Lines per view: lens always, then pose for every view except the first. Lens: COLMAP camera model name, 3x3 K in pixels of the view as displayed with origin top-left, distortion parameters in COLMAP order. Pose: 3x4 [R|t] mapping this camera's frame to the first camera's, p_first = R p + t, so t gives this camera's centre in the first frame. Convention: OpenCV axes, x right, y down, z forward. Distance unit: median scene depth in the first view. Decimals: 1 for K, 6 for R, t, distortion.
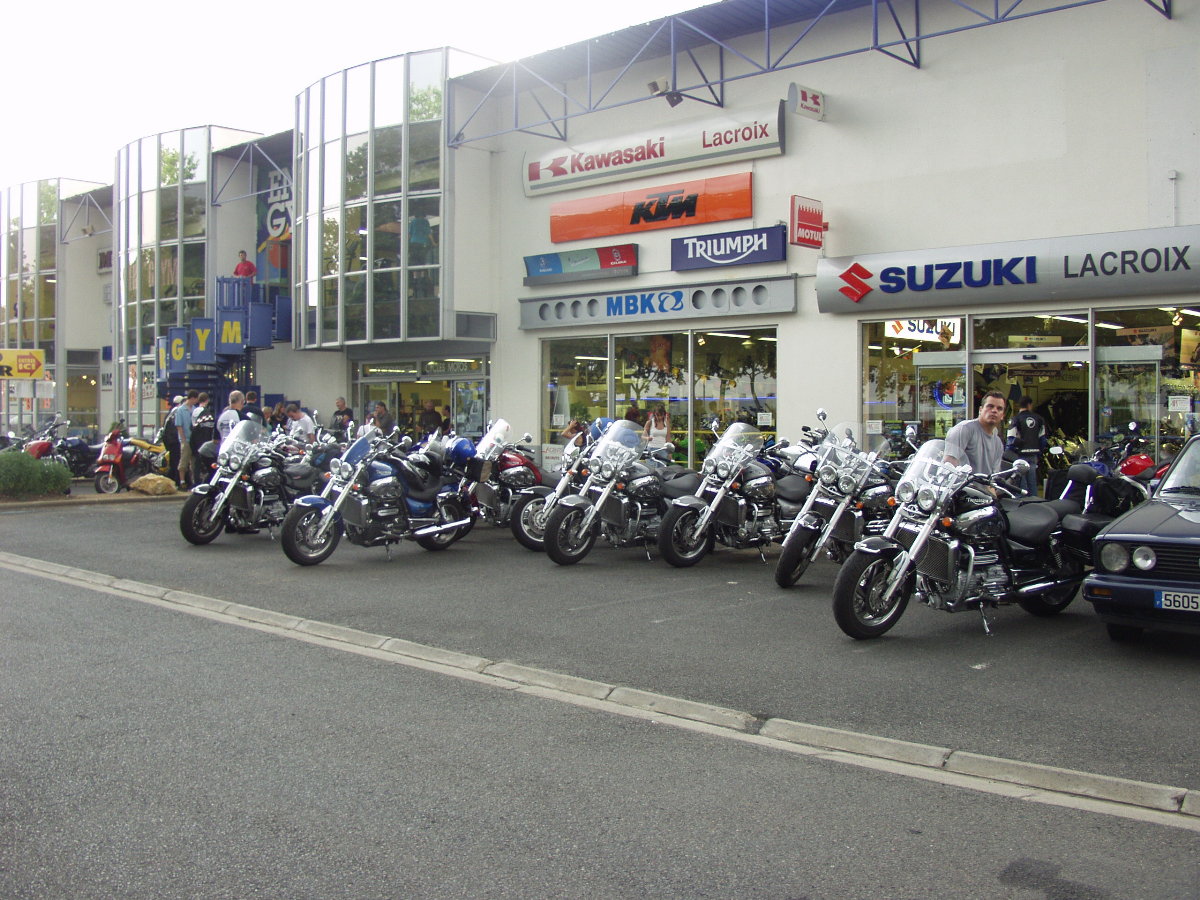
lens RADIAL K [[1261.2, 0, 603.9], [0, 1261.2, 434.0], [0, 0, 1]] dist [-0.194725, 0.184797]
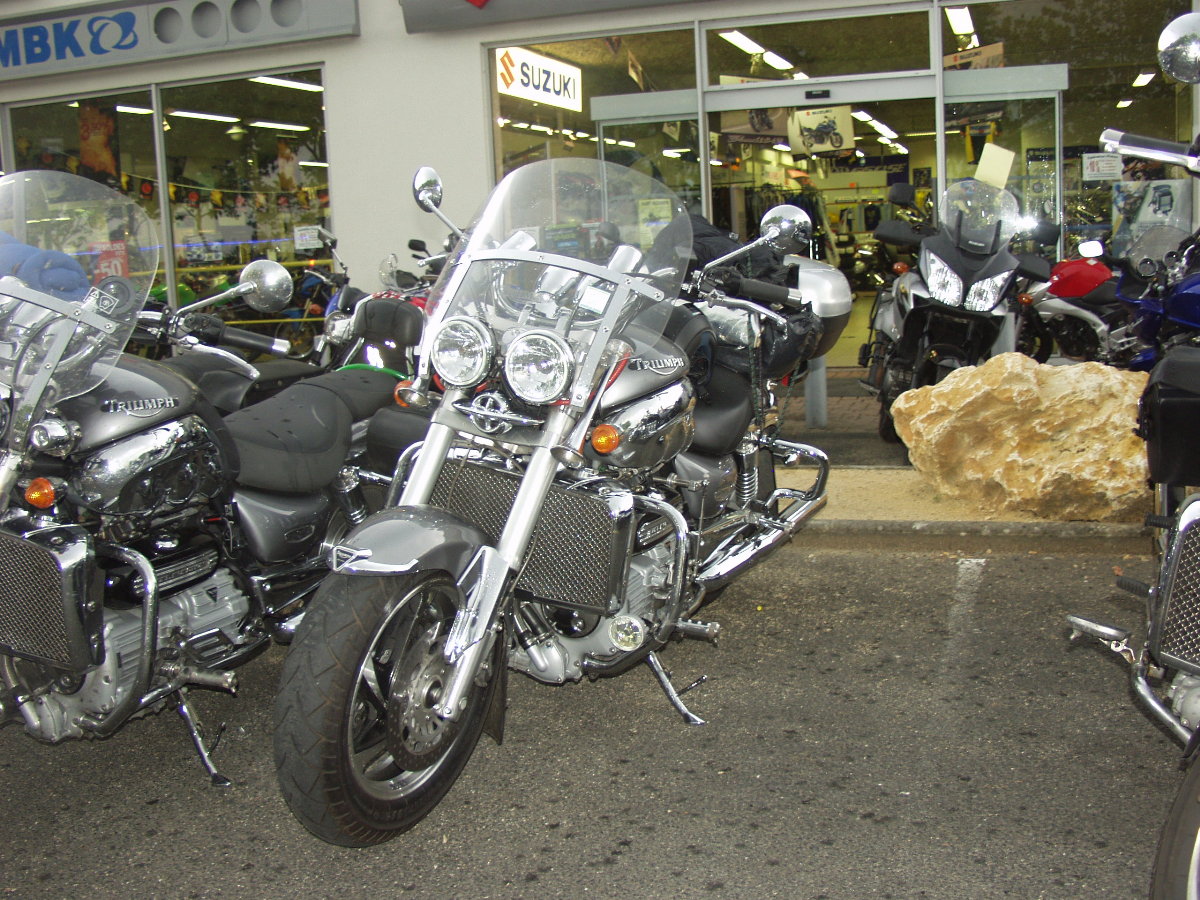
lens RADIAL K [[1291.0, 0, 603.5], [0, 1291.0, 432.0], [0, 0, 1]] dist [-0.188526, 0.195855]
pose [[0.906290, -0.105623, 0.409246, 0.008031], [0.055397, 0.989603, 0.132729, 0.006092], [-0.419010, -0.097620, 0.902719, 0.466547]]
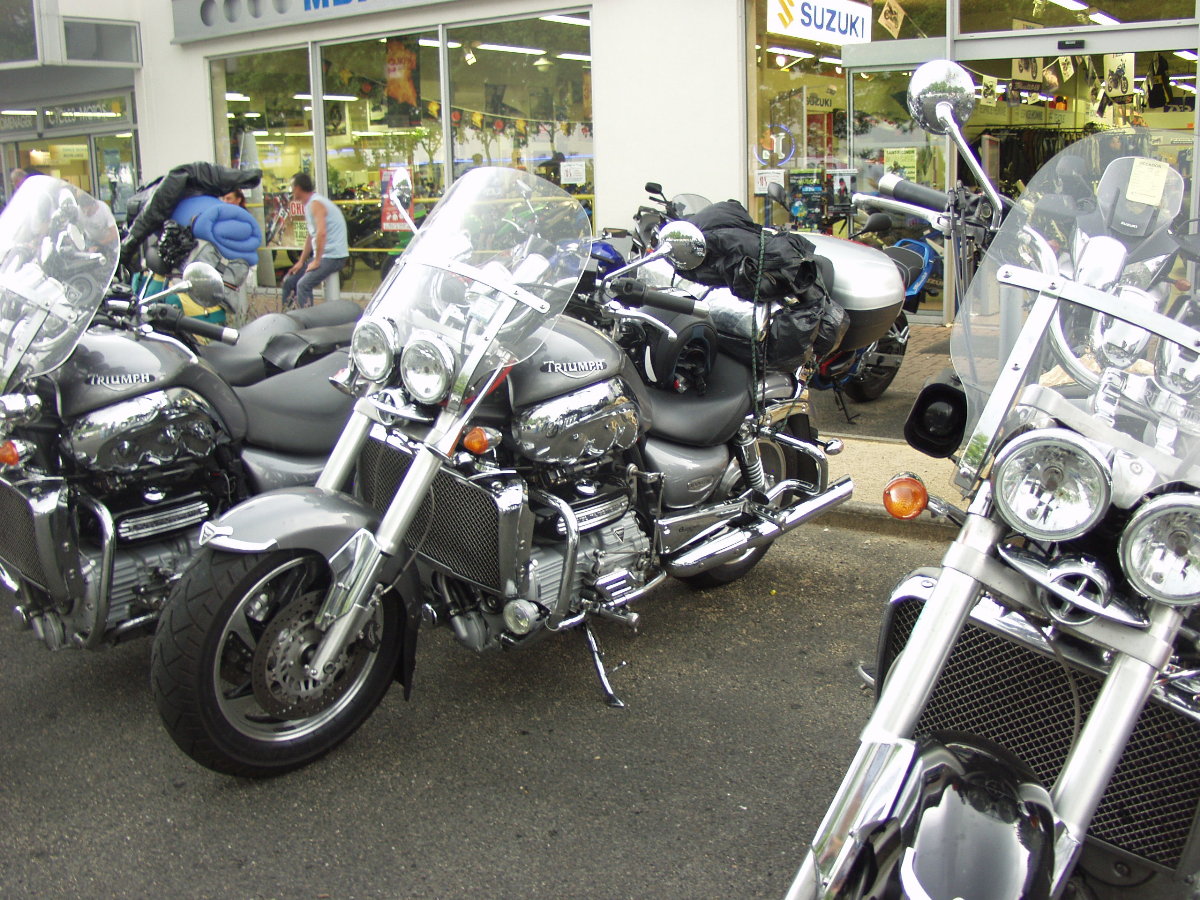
lens RADIAL K [[1261.2, 0, 603.9], [0, 1261.2, 434.0], [0, 0, 1]] dist [-0.194725, 0.184797]
pose [[0.987438, -0.058047, 0.146955, 0.054349], [0.029756, 0.981746, 0.187854, -0.001738], [-0.155177, -0.181121, 0.971141, 0.449727]]
